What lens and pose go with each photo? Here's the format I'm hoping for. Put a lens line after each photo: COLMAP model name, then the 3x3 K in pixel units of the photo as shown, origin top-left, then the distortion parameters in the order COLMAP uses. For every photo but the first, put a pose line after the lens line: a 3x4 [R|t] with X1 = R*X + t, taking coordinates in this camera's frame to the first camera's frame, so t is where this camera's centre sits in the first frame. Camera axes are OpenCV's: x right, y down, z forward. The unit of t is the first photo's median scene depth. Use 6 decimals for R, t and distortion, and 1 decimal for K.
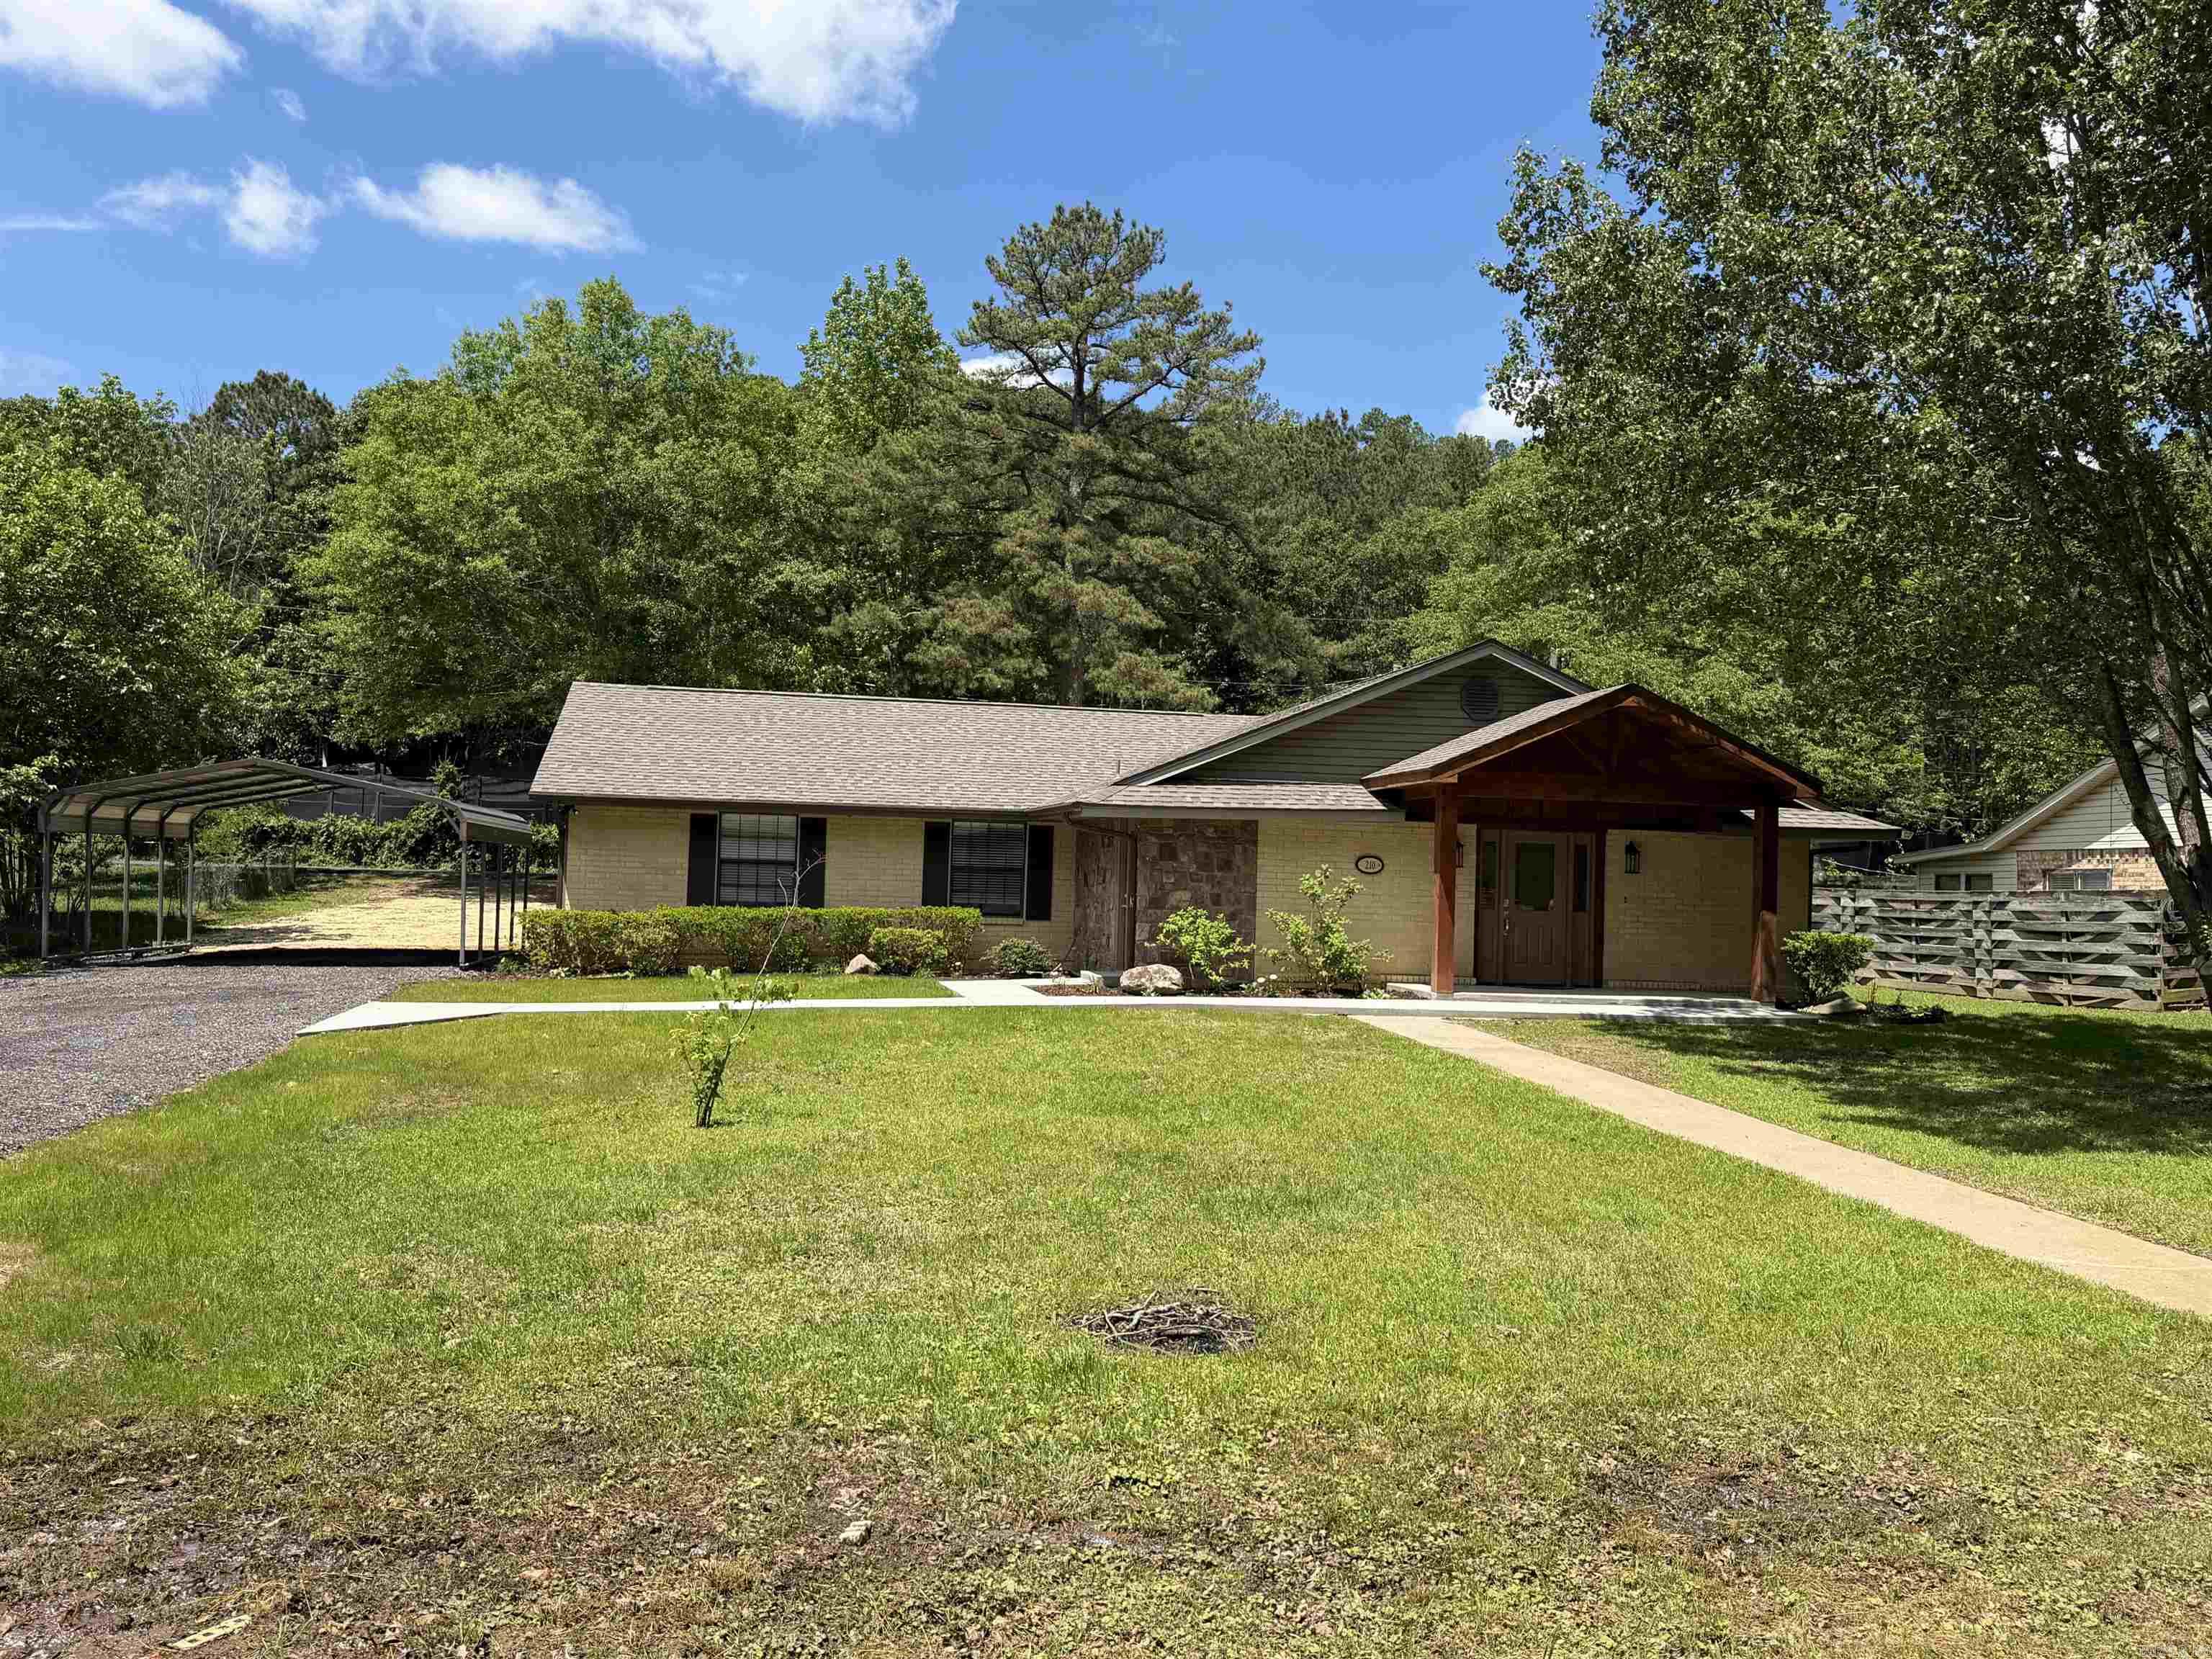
lens RADIAL K [[1847.7, 0, 1100.1], [0, 1847.7, 838.3], [0, 0, 1]] dist [0.061619, -0.078045]
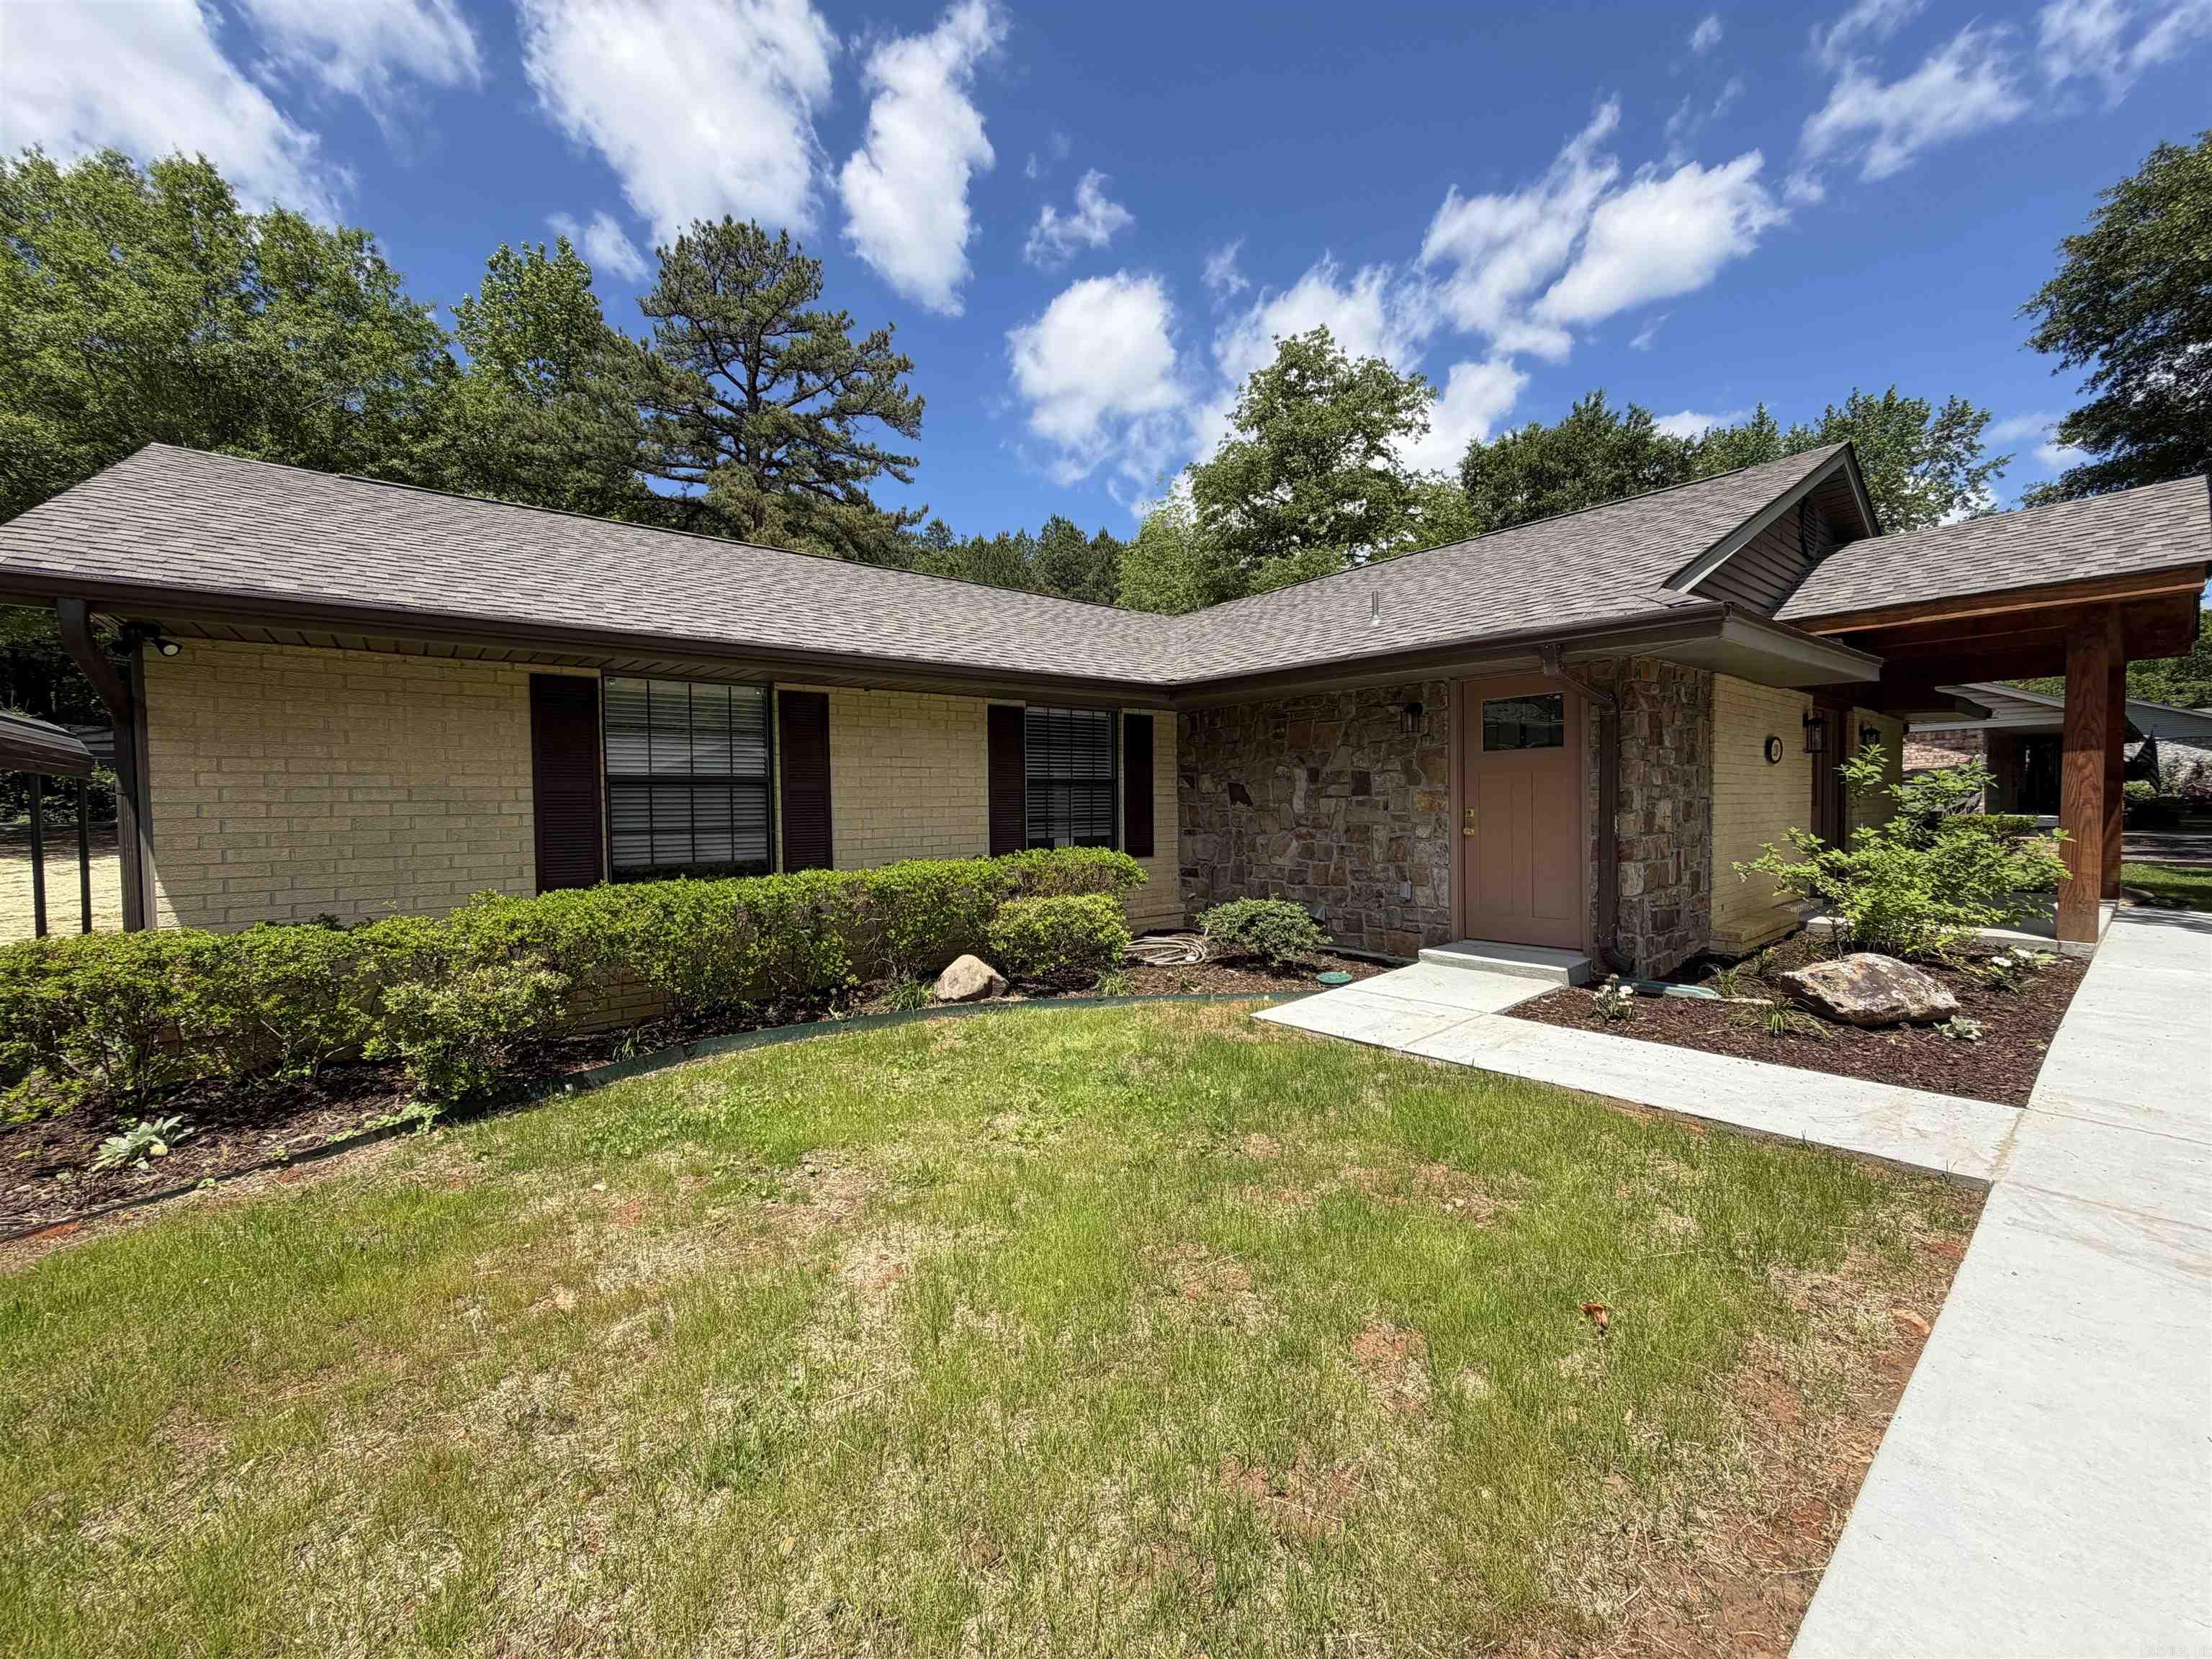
lens RADIAL K [[901.2, 0, 1106.0], [0, 901.2, 829.5], [0, 0, 1]] dist [-0.000020, 0.000108]
pose [[0.874725, -0.055066, 0.481482, -0.204921], [0.026763, 0.997496, 0.065461, 0.012917], [-0.483881, -0.044375, 0.874008, 0.740755]]
